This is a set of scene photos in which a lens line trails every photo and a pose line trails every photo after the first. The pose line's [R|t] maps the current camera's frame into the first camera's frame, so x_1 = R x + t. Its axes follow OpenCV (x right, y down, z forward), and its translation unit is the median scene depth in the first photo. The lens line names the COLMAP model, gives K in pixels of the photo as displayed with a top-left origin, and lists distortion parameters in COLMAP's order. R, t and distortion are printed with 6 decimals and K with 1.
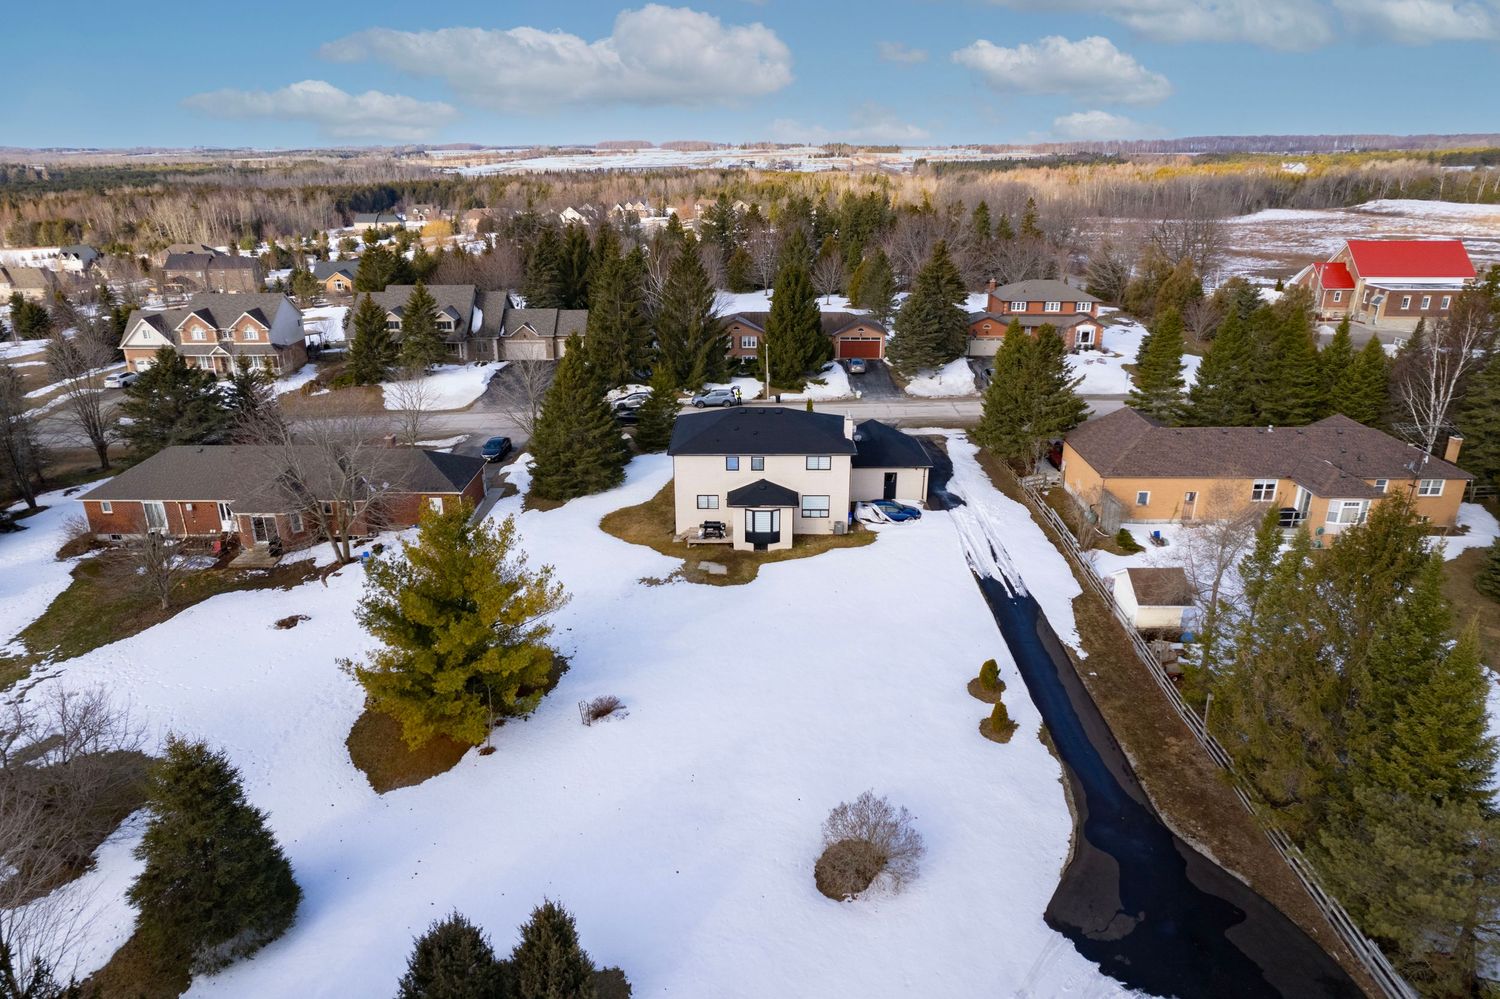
lens RADIAL K [[963.5, 0, 749.4], [0, 963.5, 493.3], [0, 0, 1]] dist [-0.072356, 0.061811]
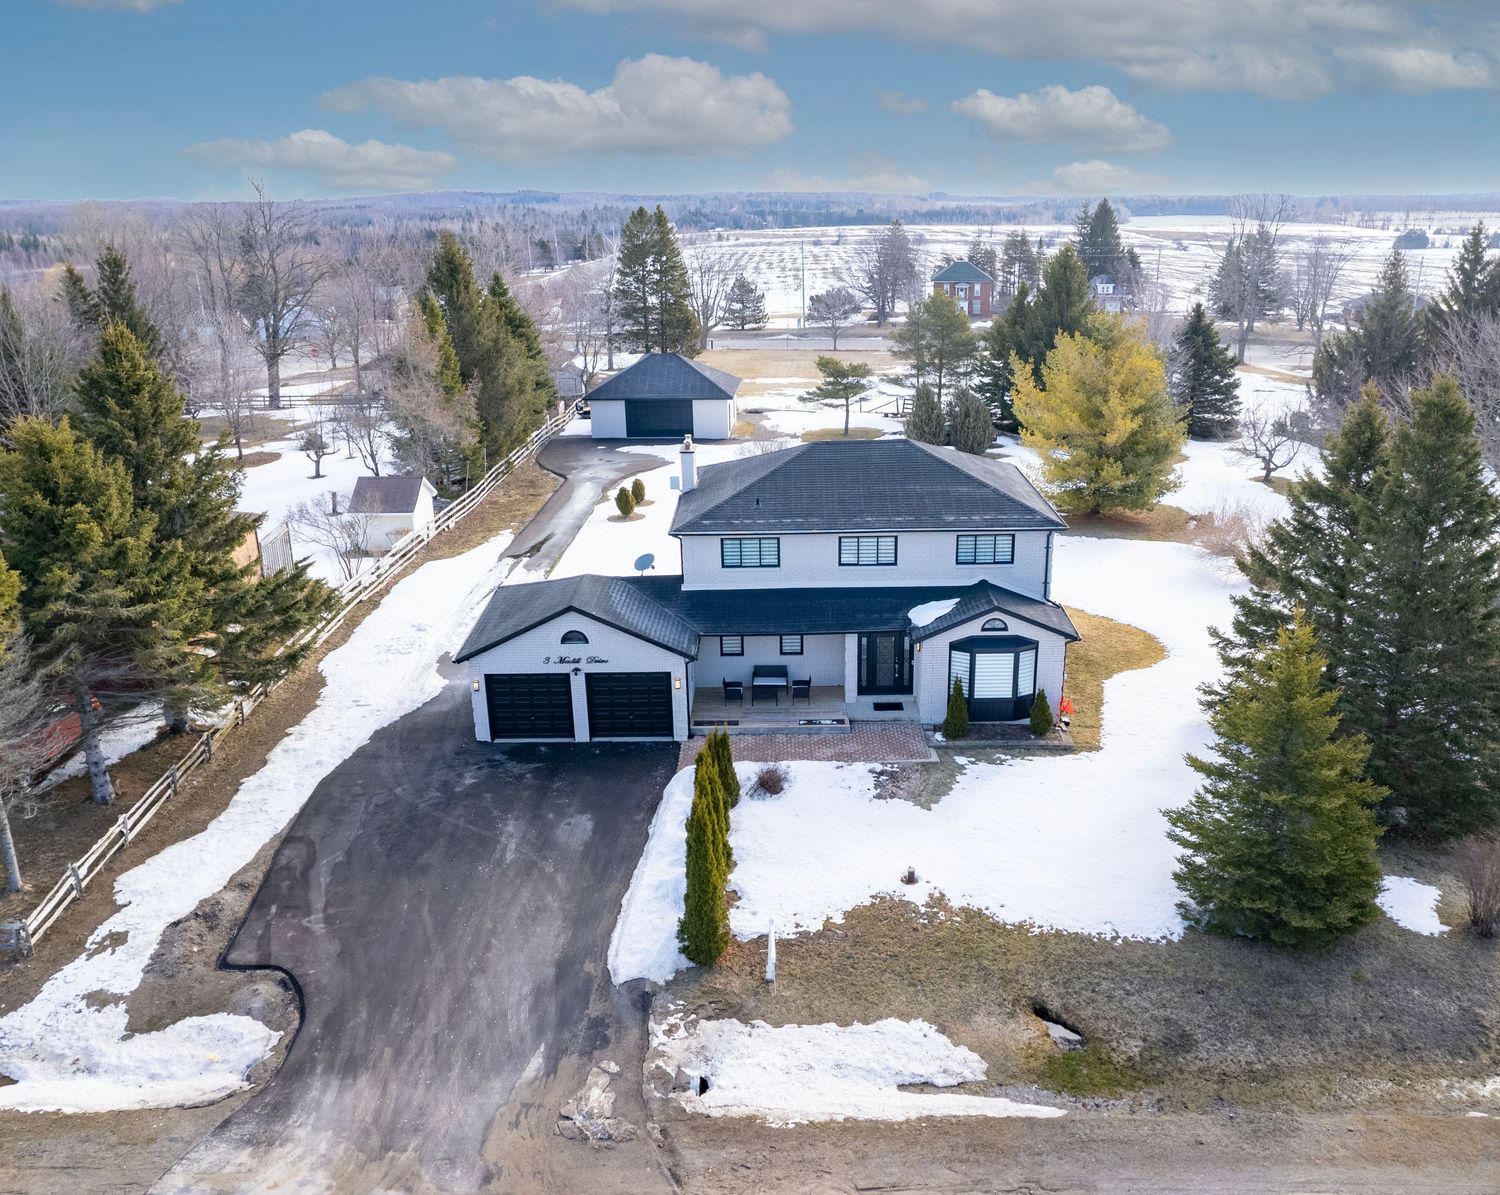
lens RADIAL K [[1253.2, 0, 788.0], [0, 1253.2, 630.3], [0, 0, 1]] dist [-0.056658, 0.022346]
pose [[-0.999918, 0.012618, -0.002226, 0.034594], [0.008307, 0.770681, 0.637167, -0.279566], [0.009756, 0.637096, -0.770723, 1.027613]]
